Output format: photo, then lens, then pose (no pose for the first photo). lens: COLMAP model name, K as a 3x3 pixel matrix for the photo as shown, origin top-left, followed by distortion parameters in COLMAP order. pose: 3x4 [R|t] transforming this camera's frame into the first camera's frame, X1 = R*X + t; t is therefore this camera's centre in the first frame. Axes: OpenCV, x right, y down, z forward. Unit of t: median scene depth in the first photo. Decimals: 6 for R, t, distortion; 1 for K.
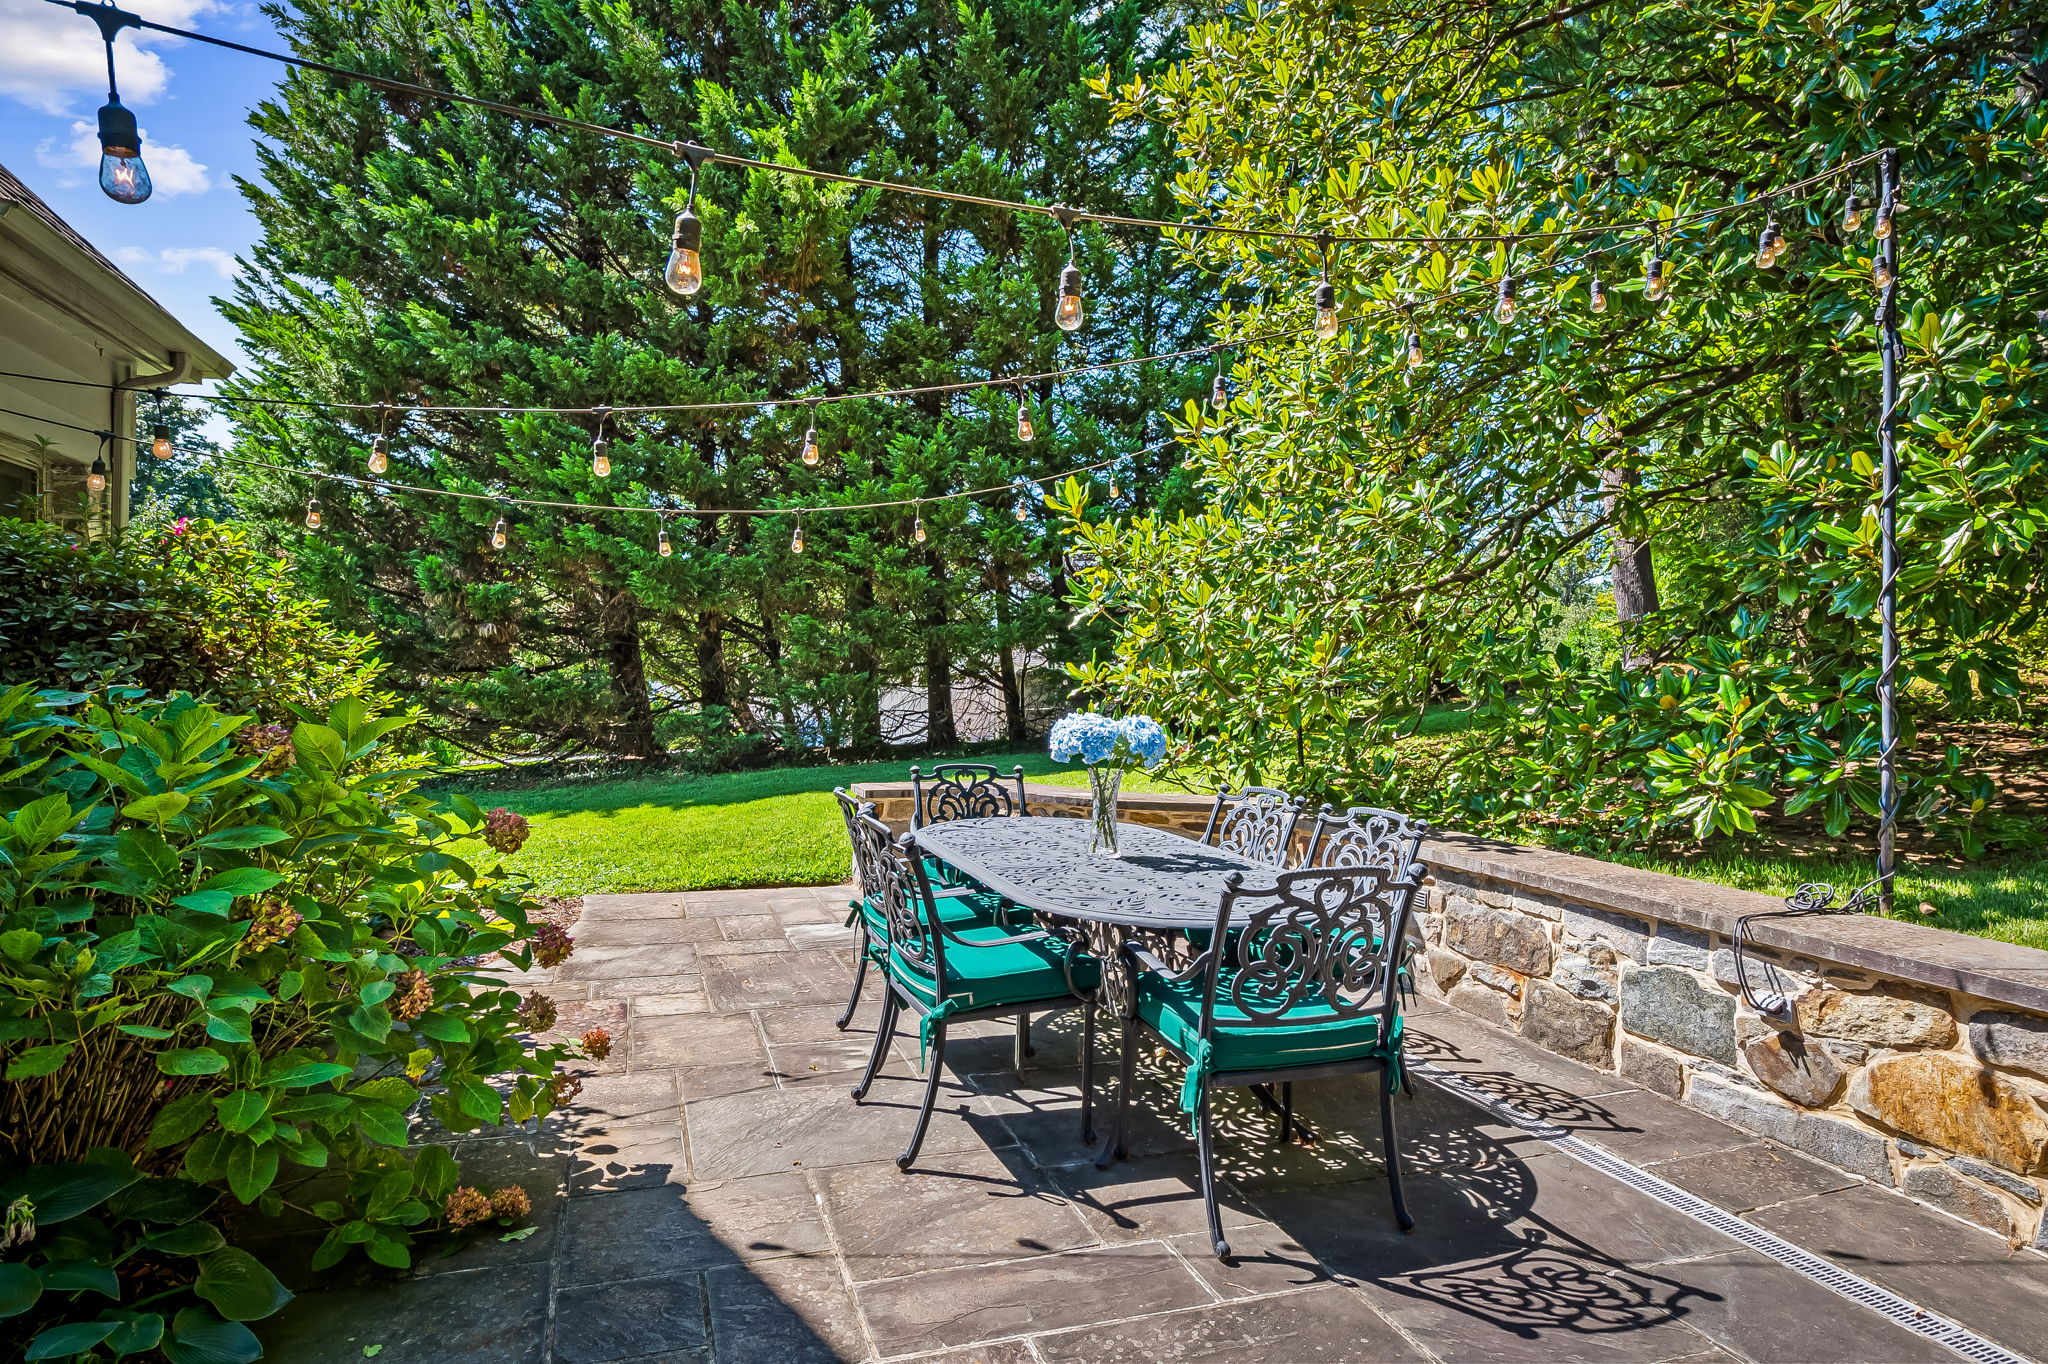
lens RADIAL K [[1154.3, 0, 1029.6], [0, 1154.3, 665.6], [0, 0, 1]] dist [0.001238, 0.000946]
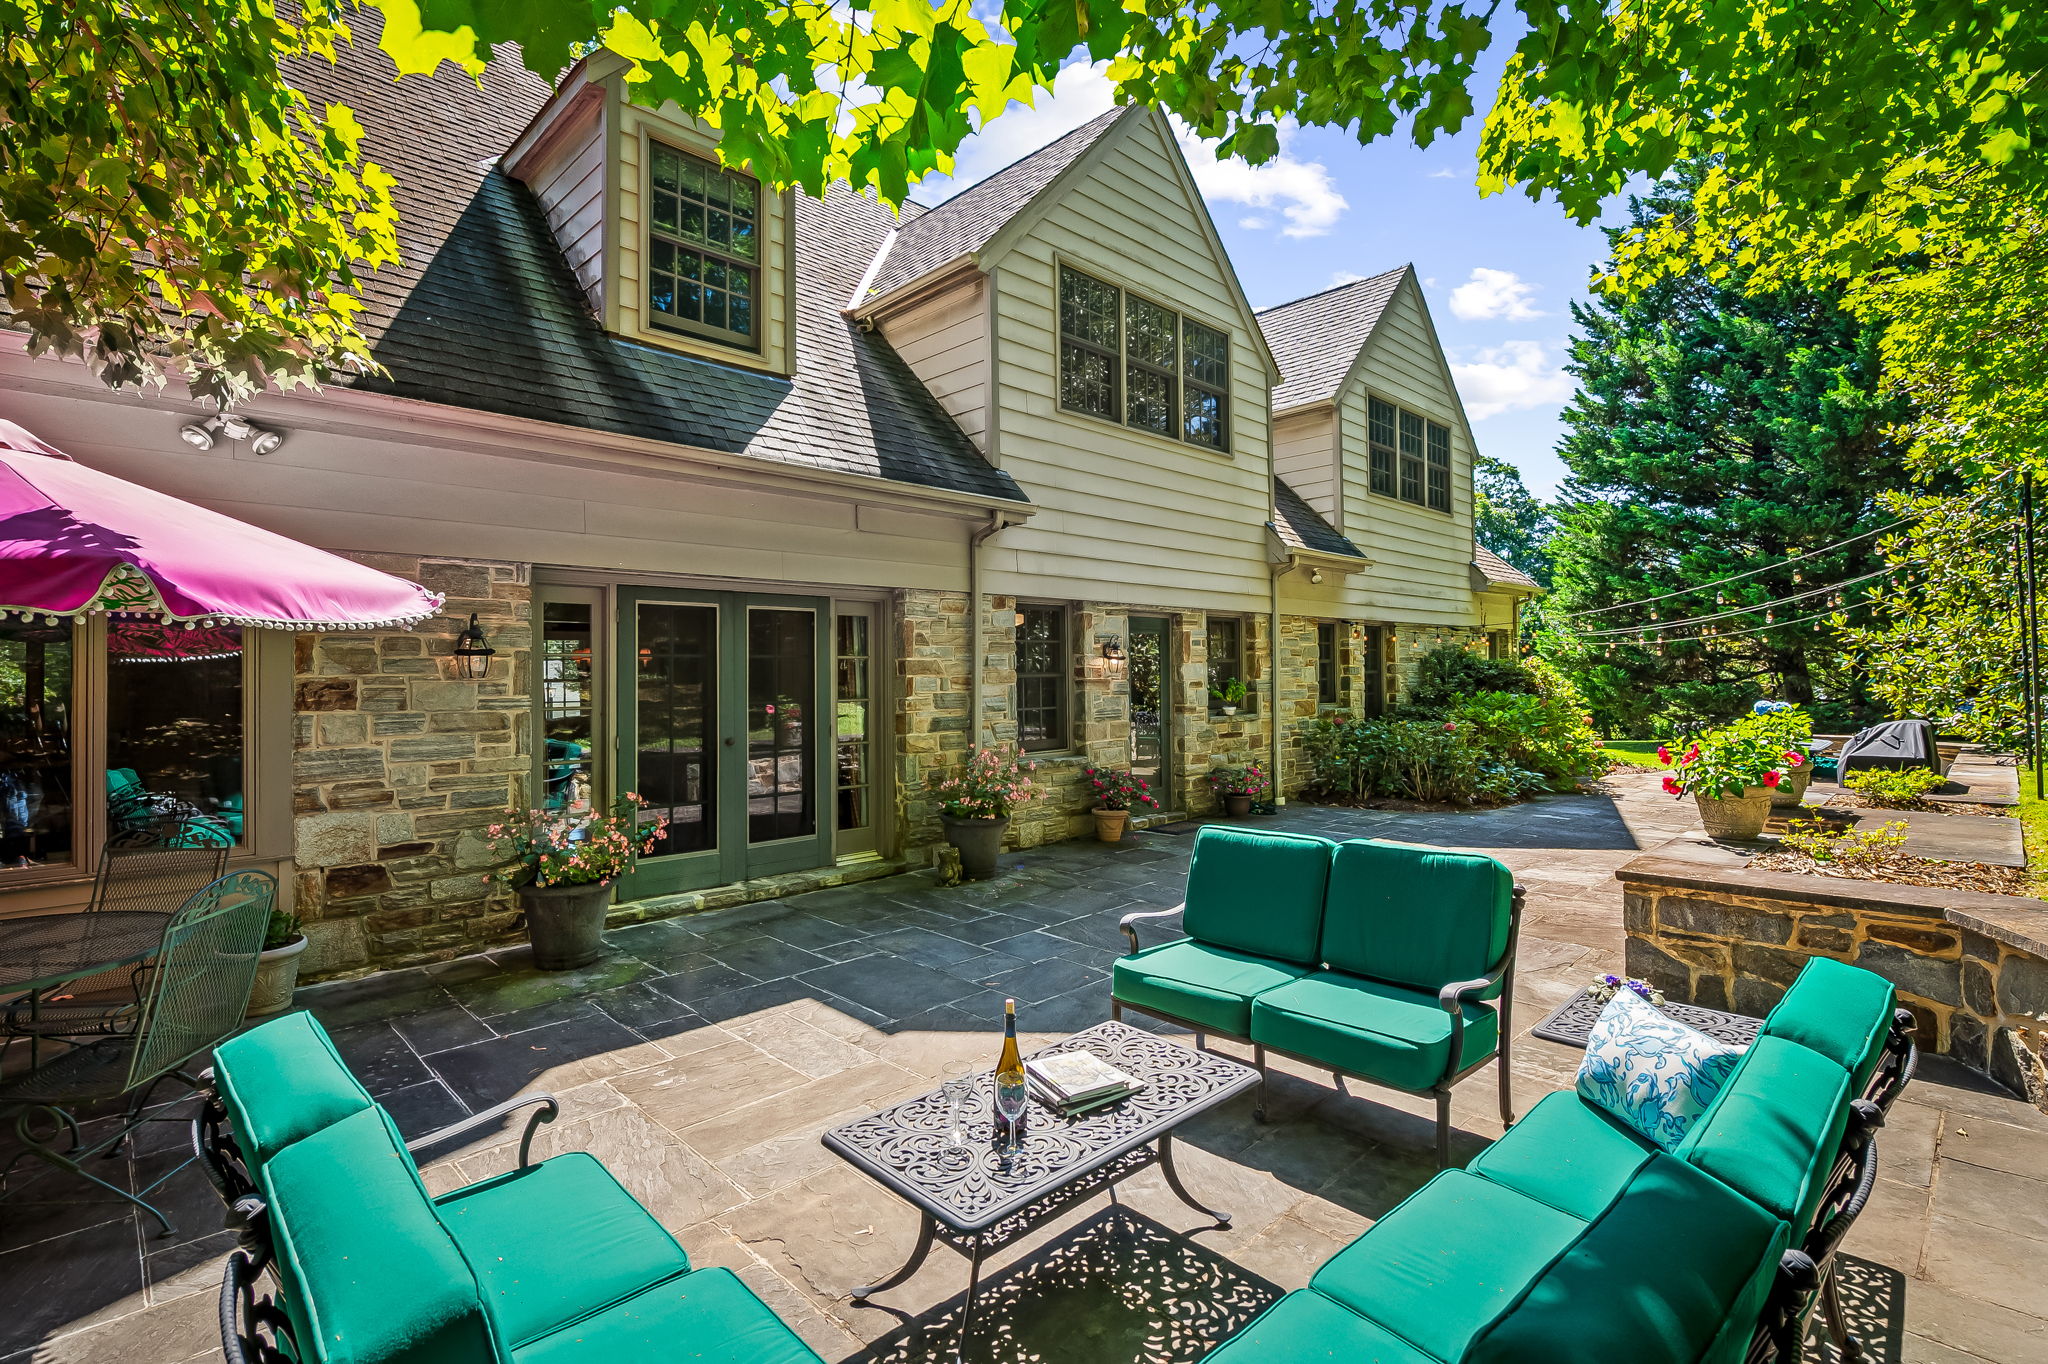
lens RADIAL K [[969.7, 0, 1037.0], [0, 969.7, 661.1], [0, 0, 1]] dist [-0.005410, -0.000325]
pose [[0.439219, -0.027534, -0.897958, 0.497783], [0.016858, 0.999607, -0.022404, -0.014575], [0.898222, -0.005297, 0.439511, -0.657844]]
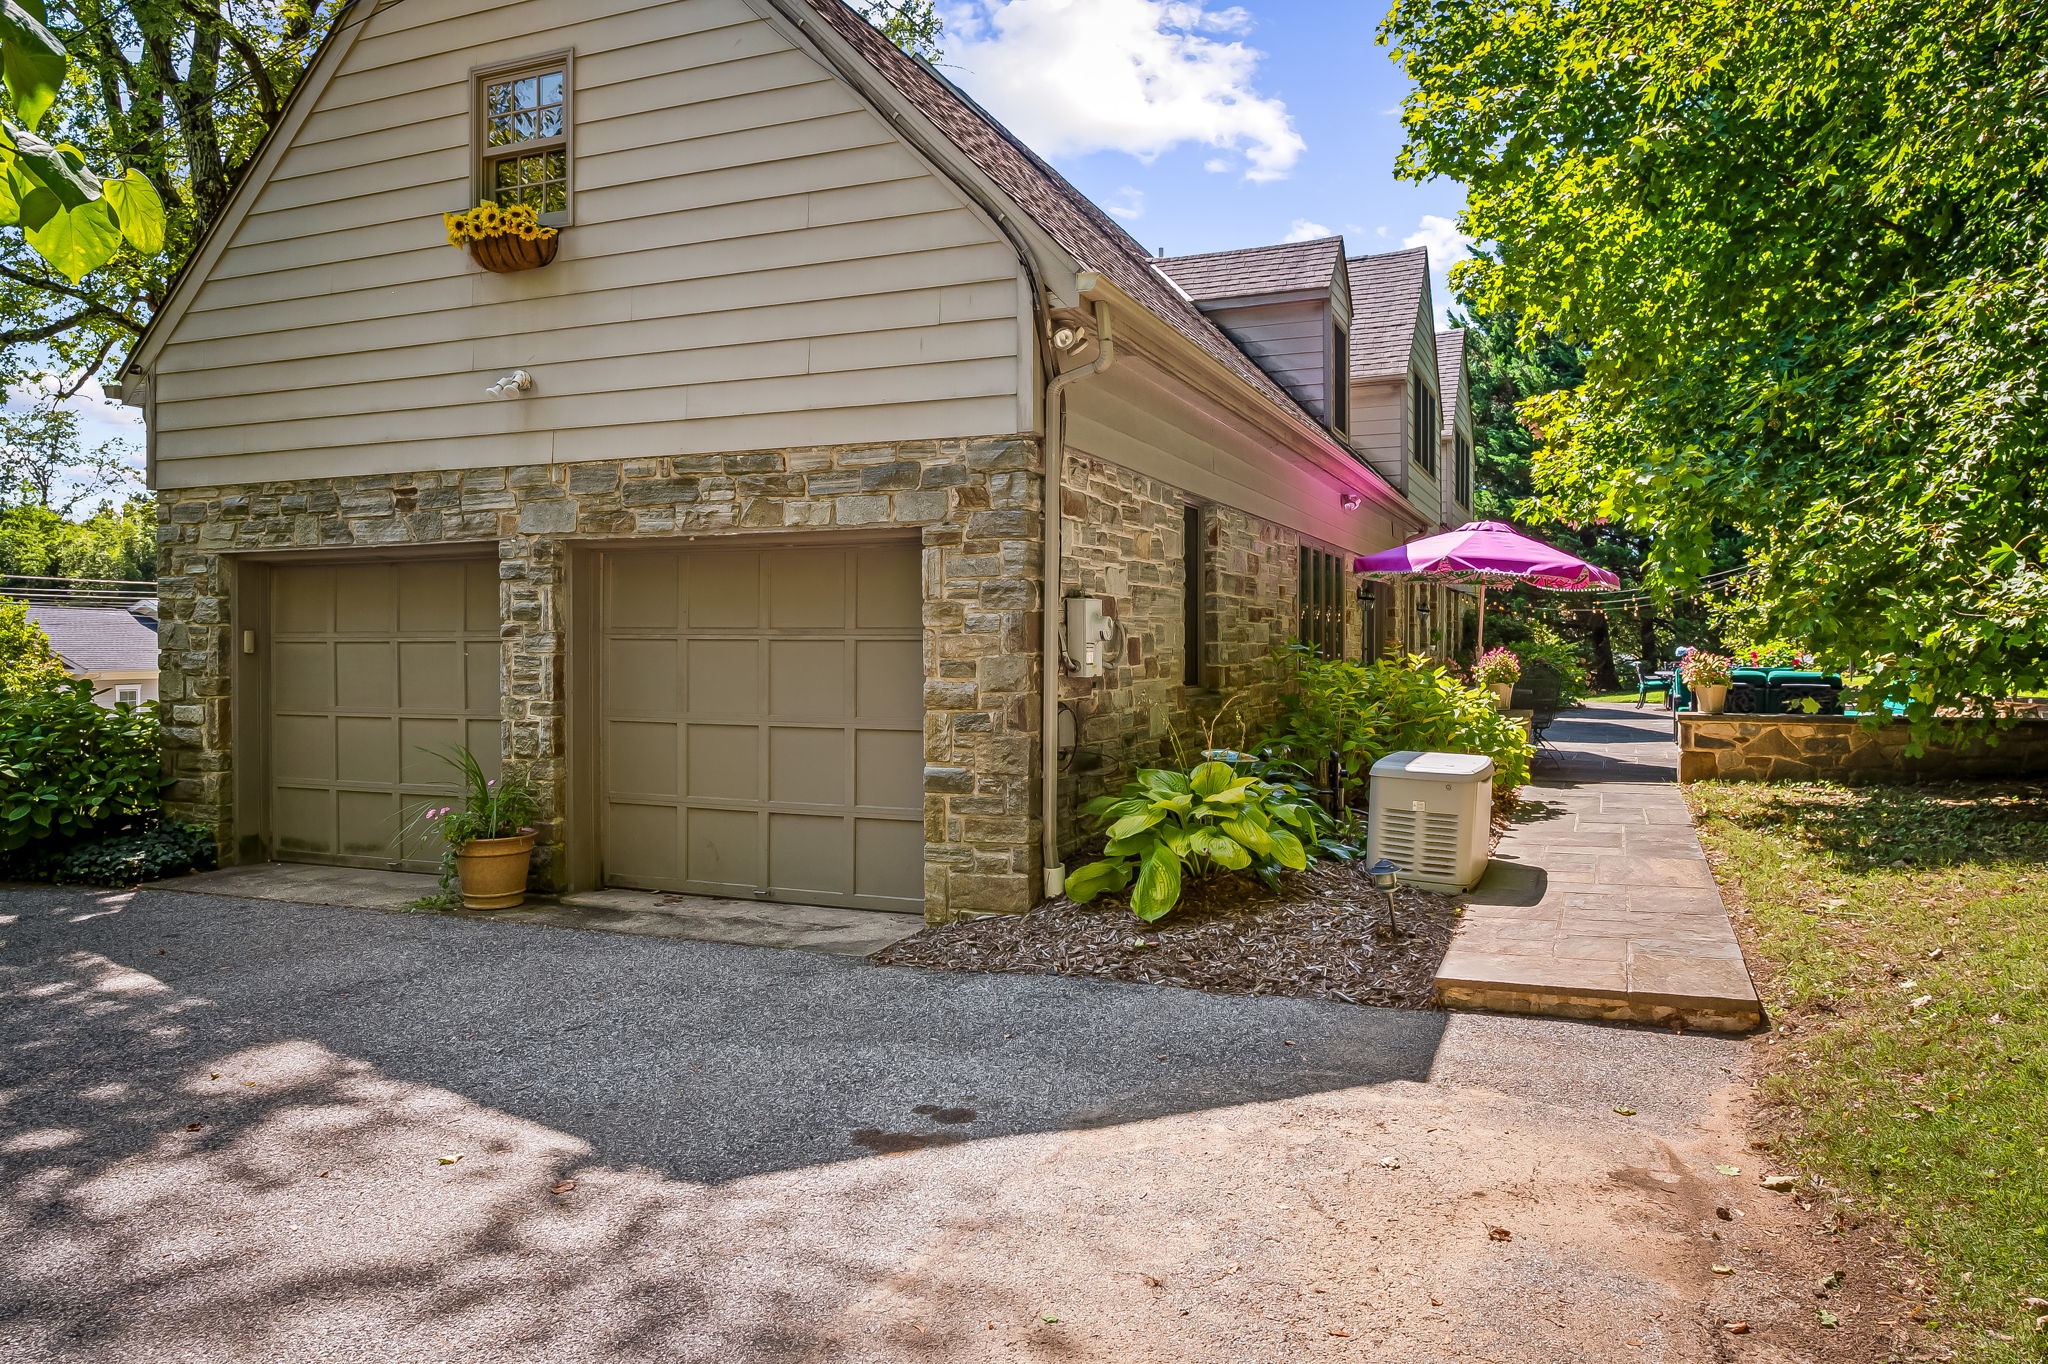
lens RADIAL K [[1388.1, 0, 1023.5], [0, 1388.1, 669.4], [0, 0, 1]] dist [0.005270, 0.000904]
pose [[0.742702, -0.001758, -0.669620, 0.642616], [0.010723, 0.999900, 0.009268, 0.016340], [0.669537, -0.014064, 0.742646, -1.802174]]
